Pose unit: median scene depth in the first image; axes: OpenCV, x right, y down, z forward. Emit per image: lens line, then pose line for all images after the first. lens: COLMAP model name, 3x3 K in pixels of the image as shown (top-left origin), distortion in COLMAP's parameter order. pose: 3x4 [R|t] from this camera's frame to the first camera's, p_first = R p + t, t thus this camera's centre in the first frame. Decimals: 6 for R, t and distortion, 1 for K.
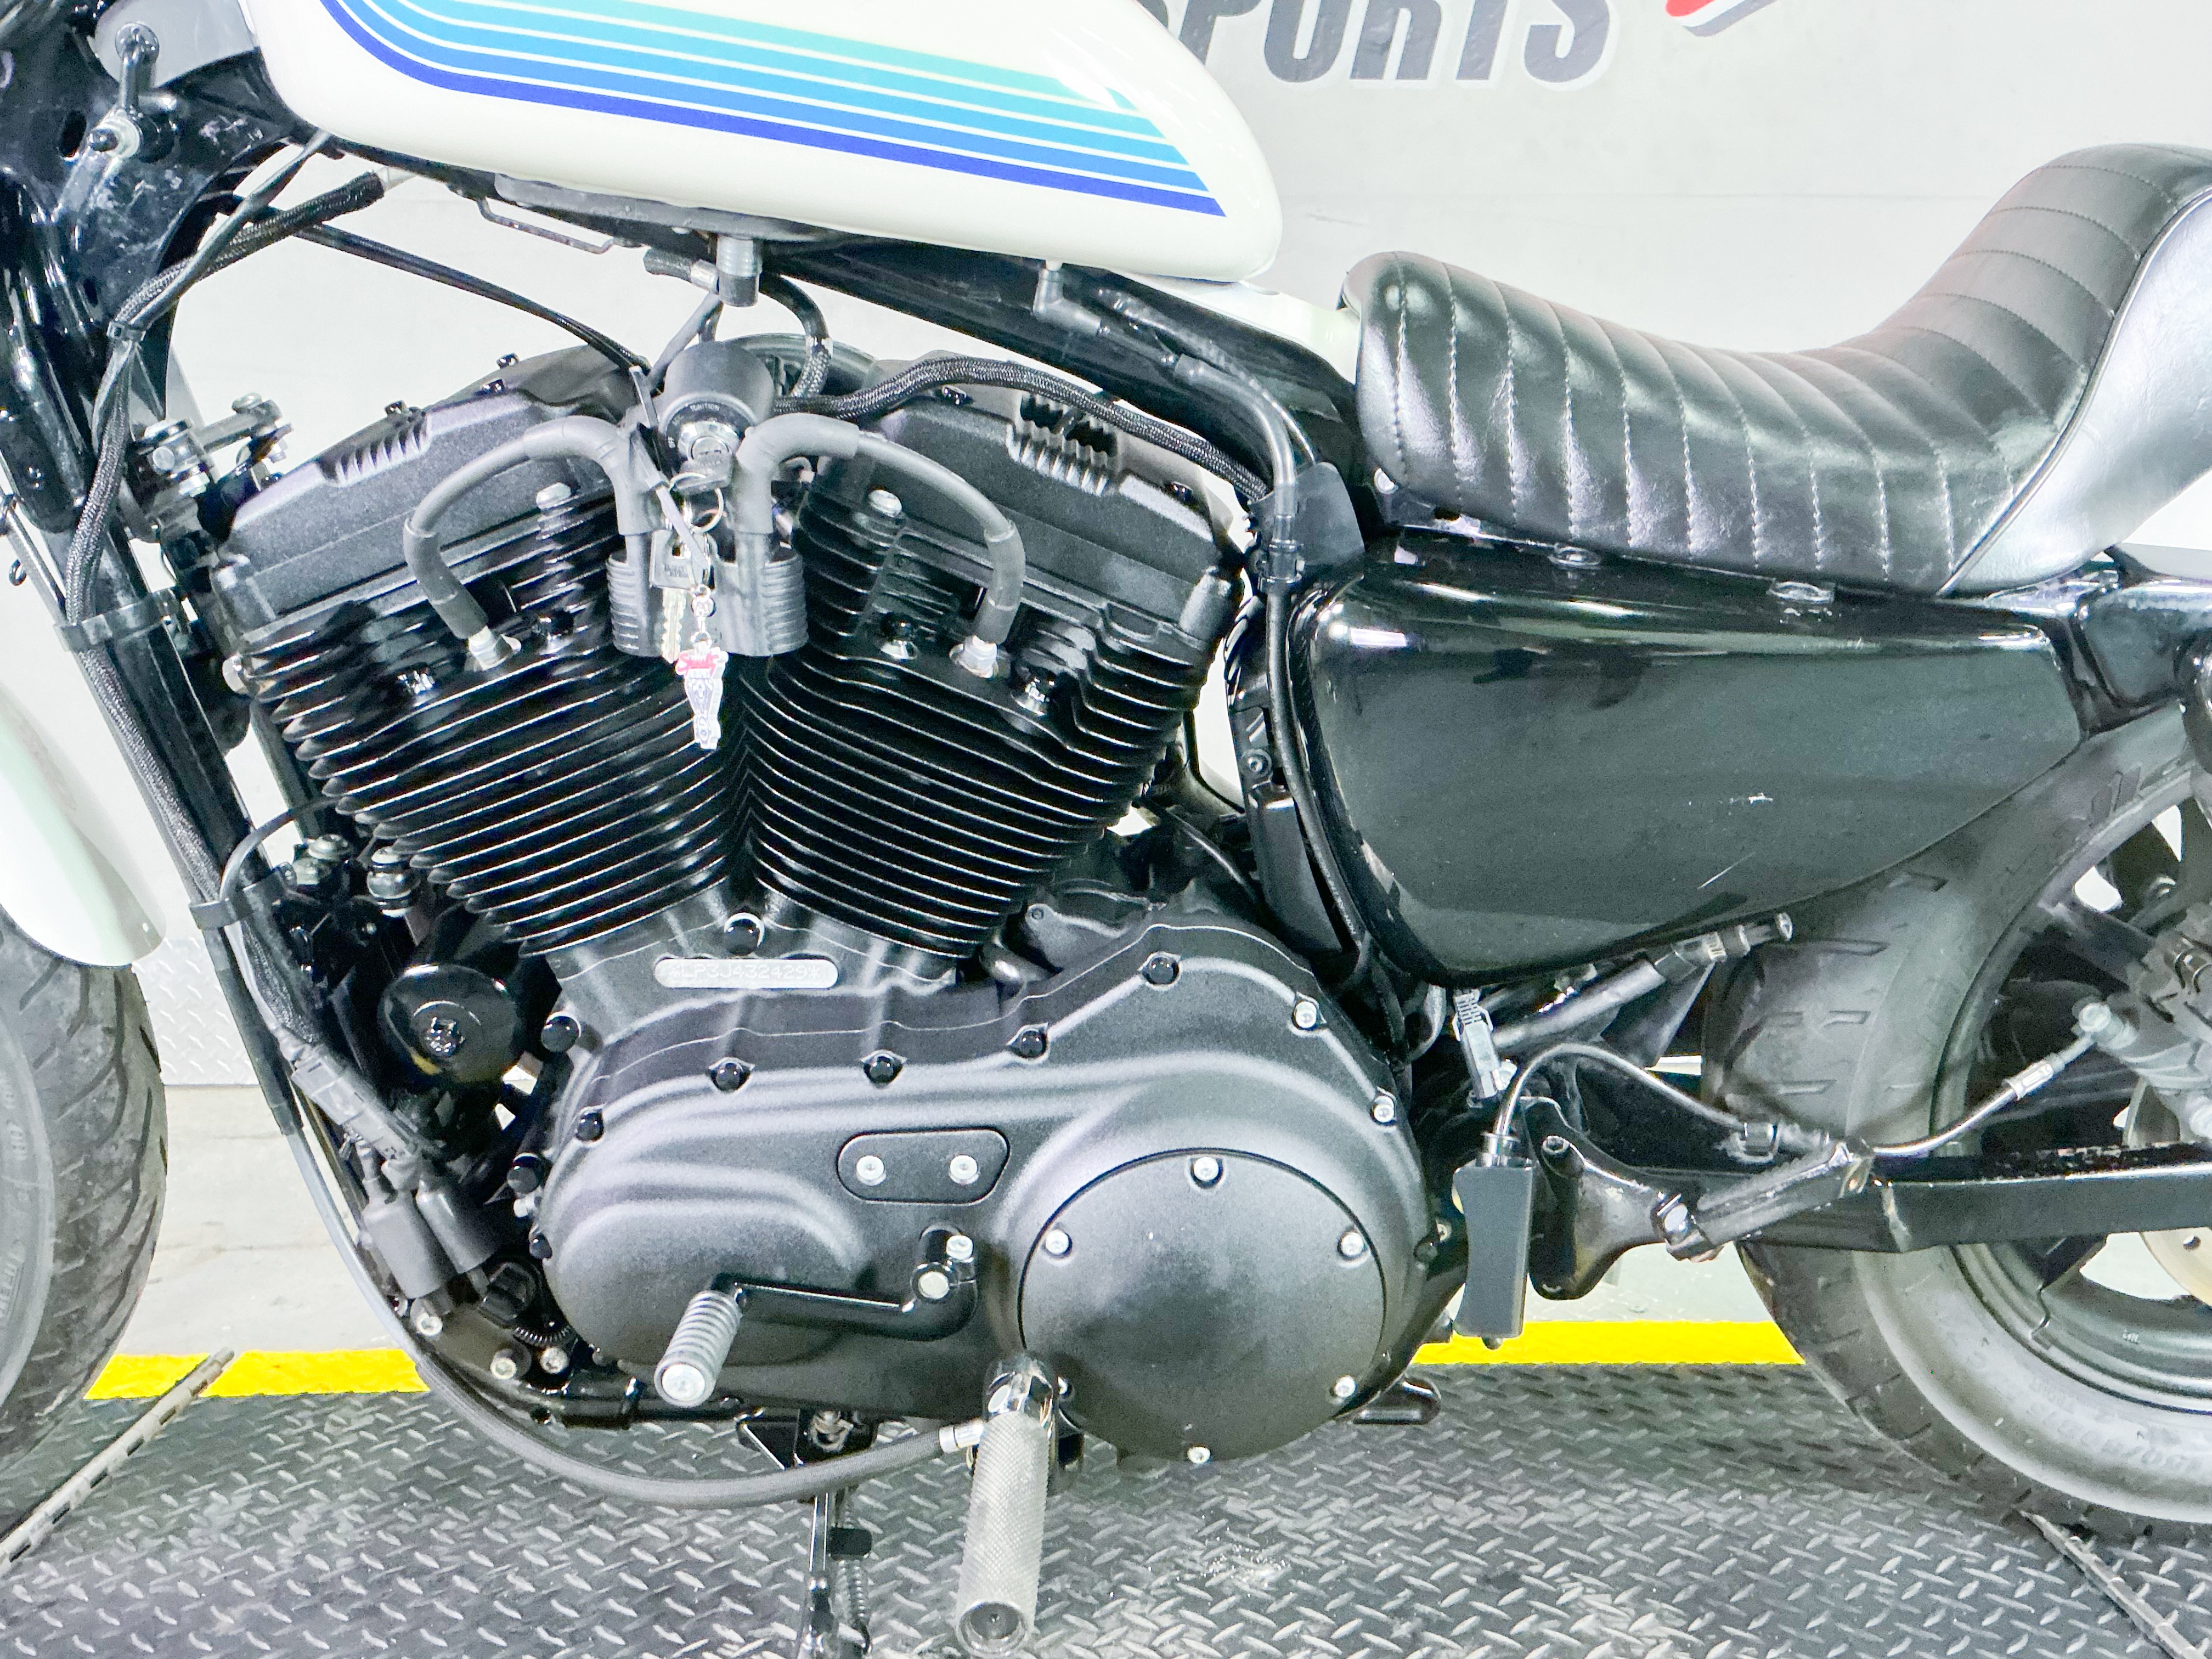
lens RADIAL K [[1950.7, 0, 1112.2], [0, 1950.7, 854.5], [0, 0, 1]] dist [0.044253, -0.105699]
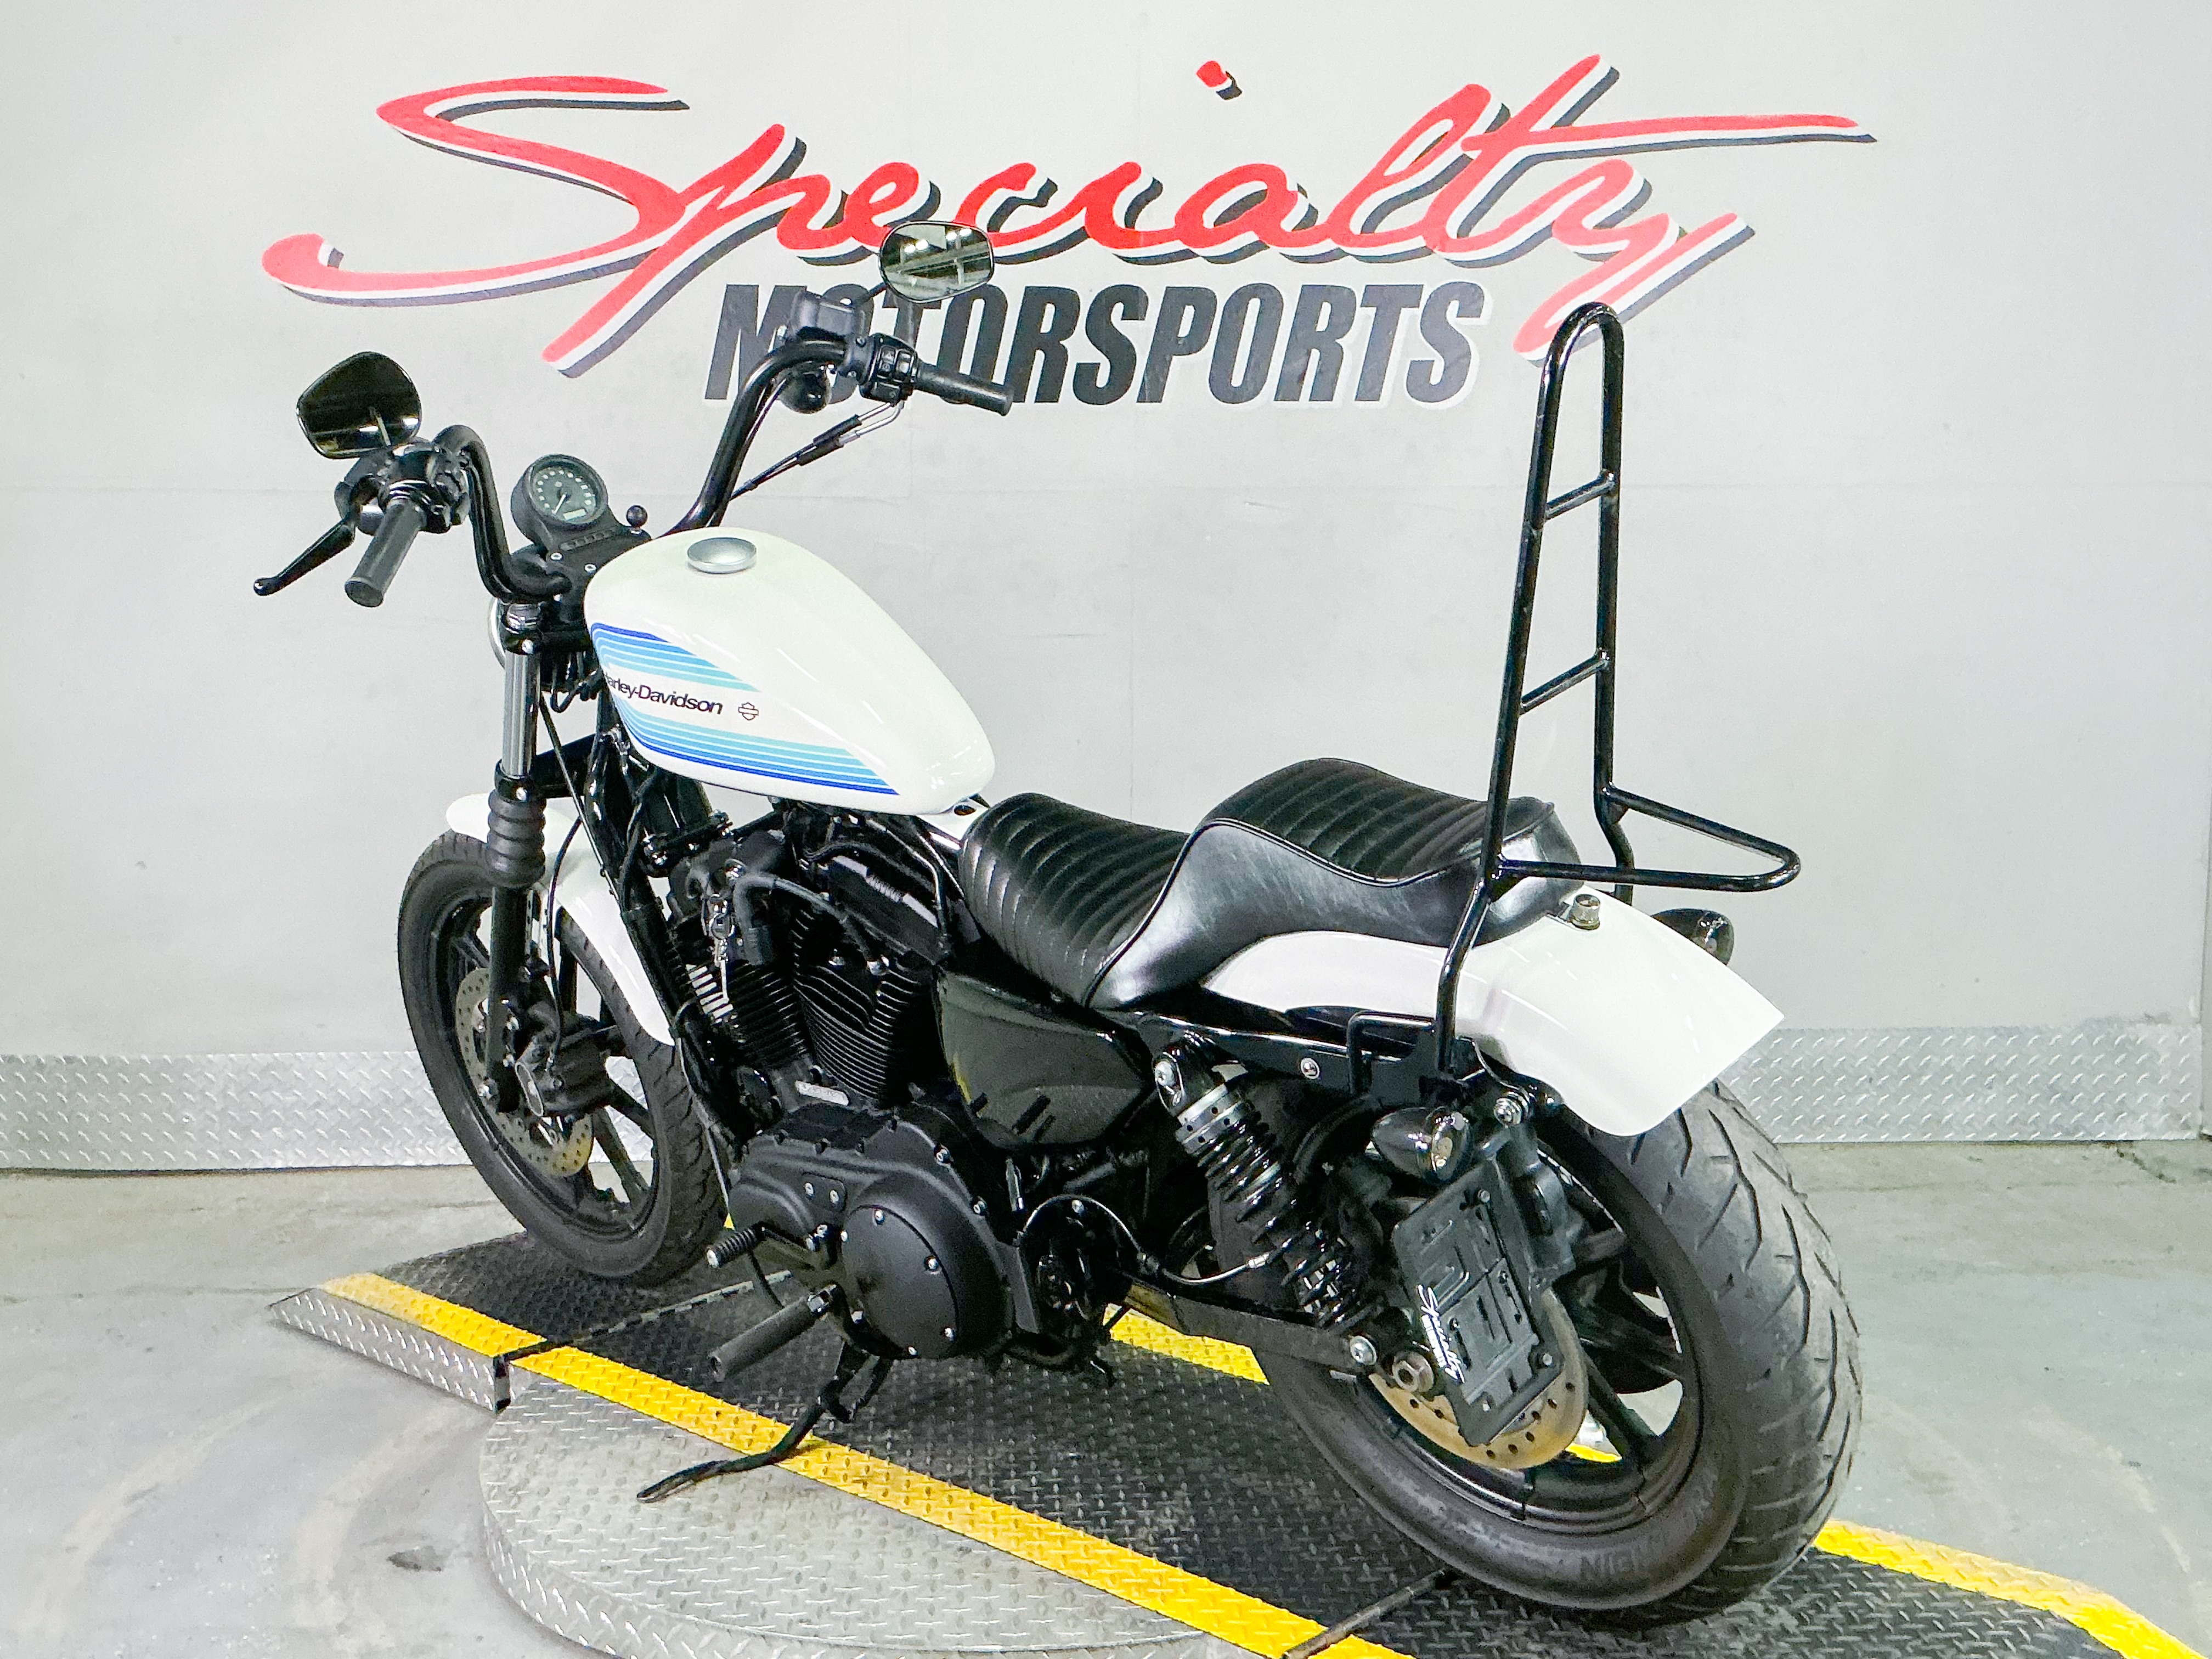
lens RADIAL K [[2380.7, 0, 1106.3], [0, 2380.7, 807.2], [0, 0, 1]] dist [0.045368, 0.000000]
pose [[0.999917, -0.002776, -0.012596, 0.072653], [0.002539, 0.999819, -0.018853, -0.241264], [0.012646, 0.018819, 0.999743, -1.579361]]
